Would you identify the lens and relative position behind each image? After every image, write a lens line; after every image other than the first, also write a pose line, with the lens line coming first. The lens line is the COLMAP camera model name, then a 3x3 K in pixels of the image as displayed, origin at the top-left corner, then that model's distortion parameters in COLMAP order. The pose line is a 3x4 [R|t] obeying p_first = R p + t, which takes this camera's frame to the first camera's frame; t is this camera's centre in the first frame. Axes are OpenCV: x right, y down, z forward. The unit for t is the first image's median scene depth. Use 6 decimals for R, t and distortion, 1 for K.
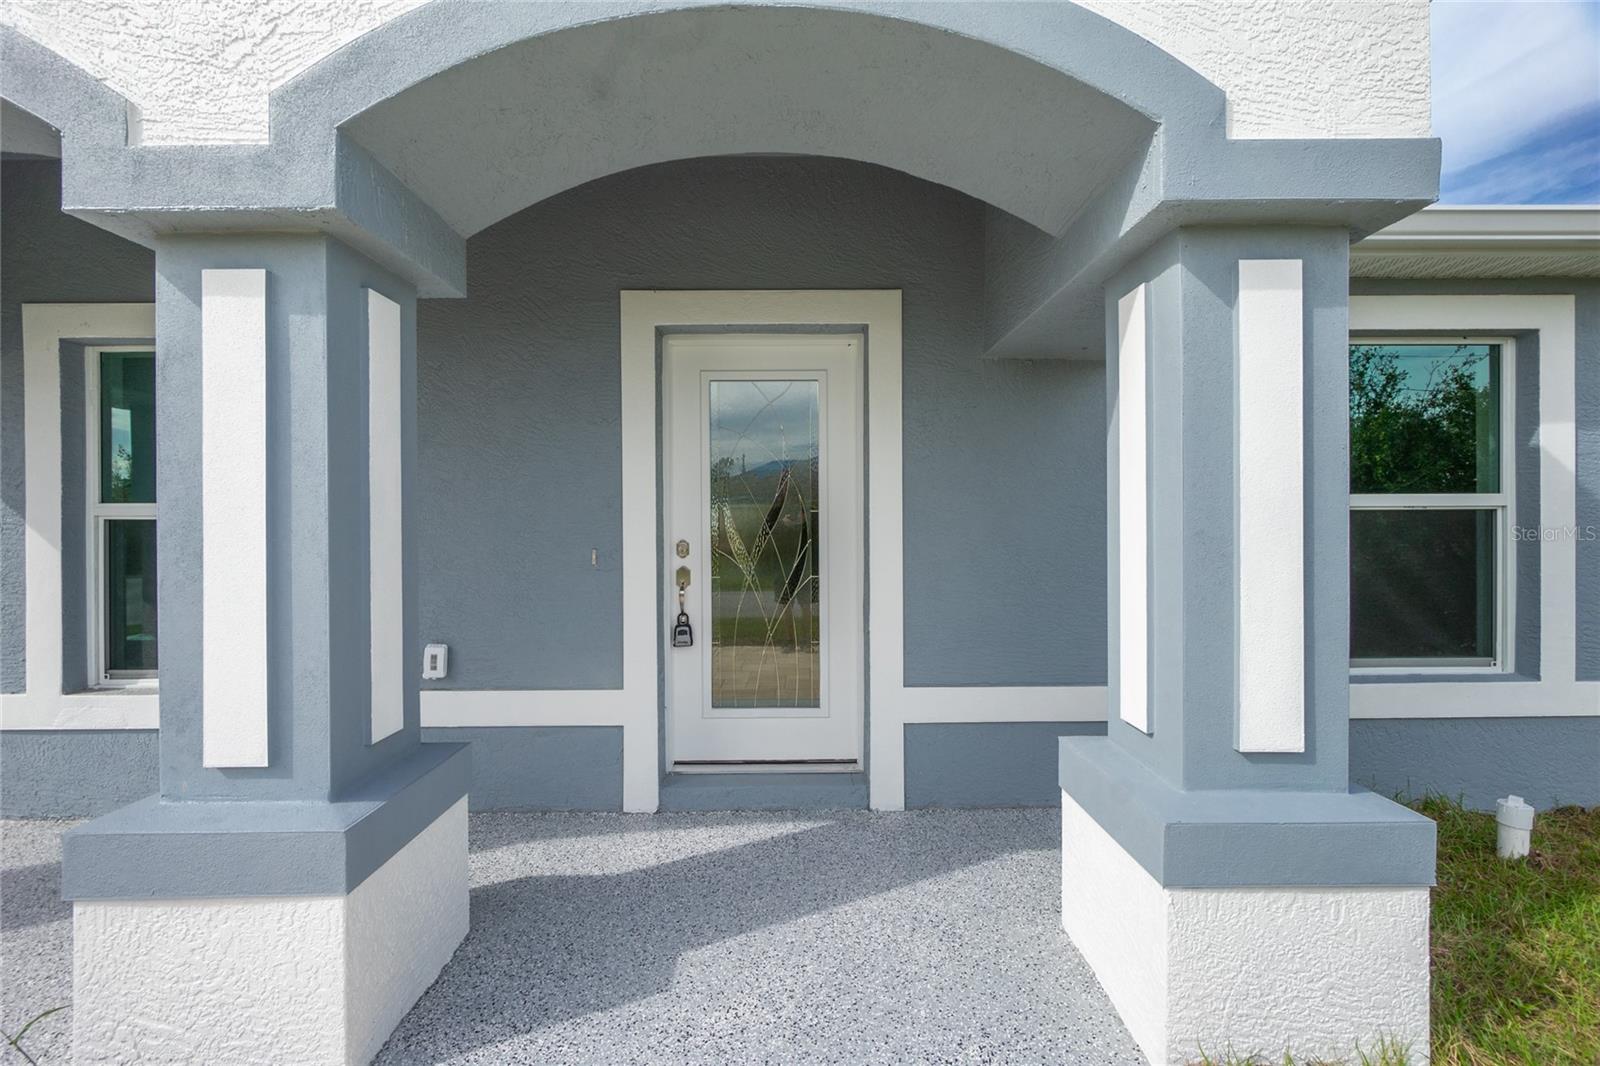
lens RADIAL K [[724.4, 0, 825.2], [0, 724.4, 524.5], [0, 0, 1]] dist [0.000551, 0.001431]
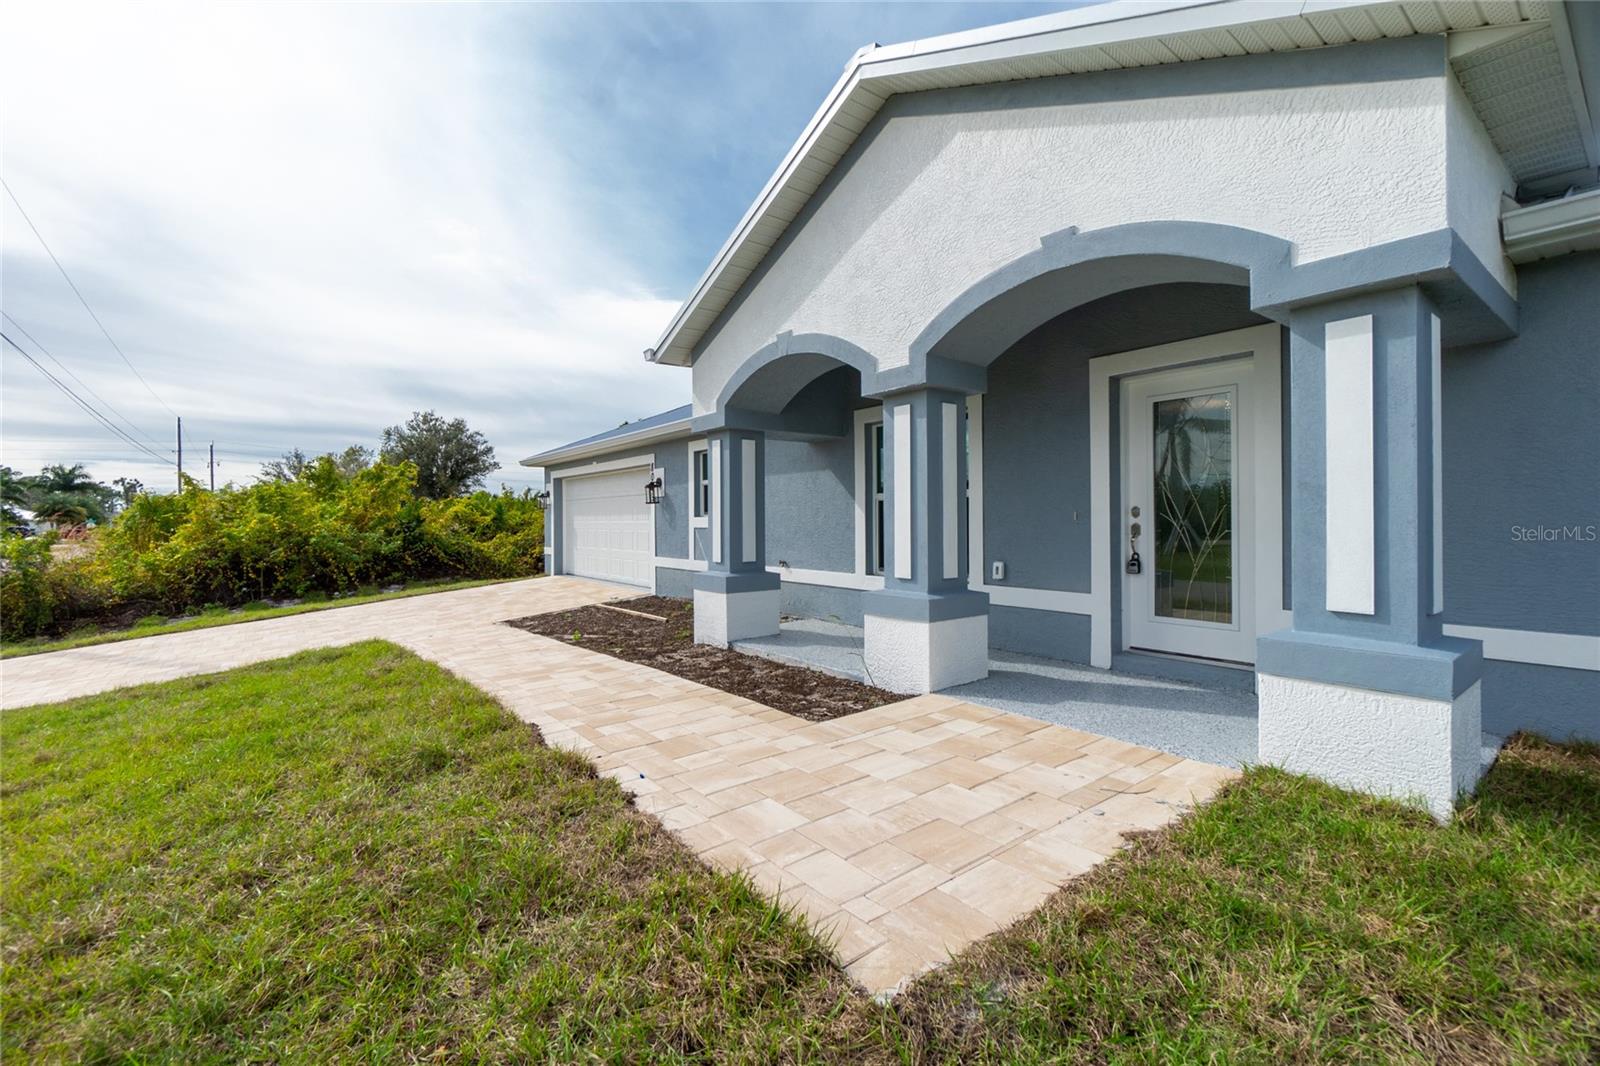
lens RADIAL K [[724.4, 0, 801.2], [0, 724.4, 525.4], [0, 0, 1]] dist [0.000551, 0.001431]
pose [[0.609665, 0.003486, -0.792651, 1.000685], [0.001049, 0.999986, 0.005205, 0.088233], [0.792658, -0.004005, 0.609653, -0.878703]]
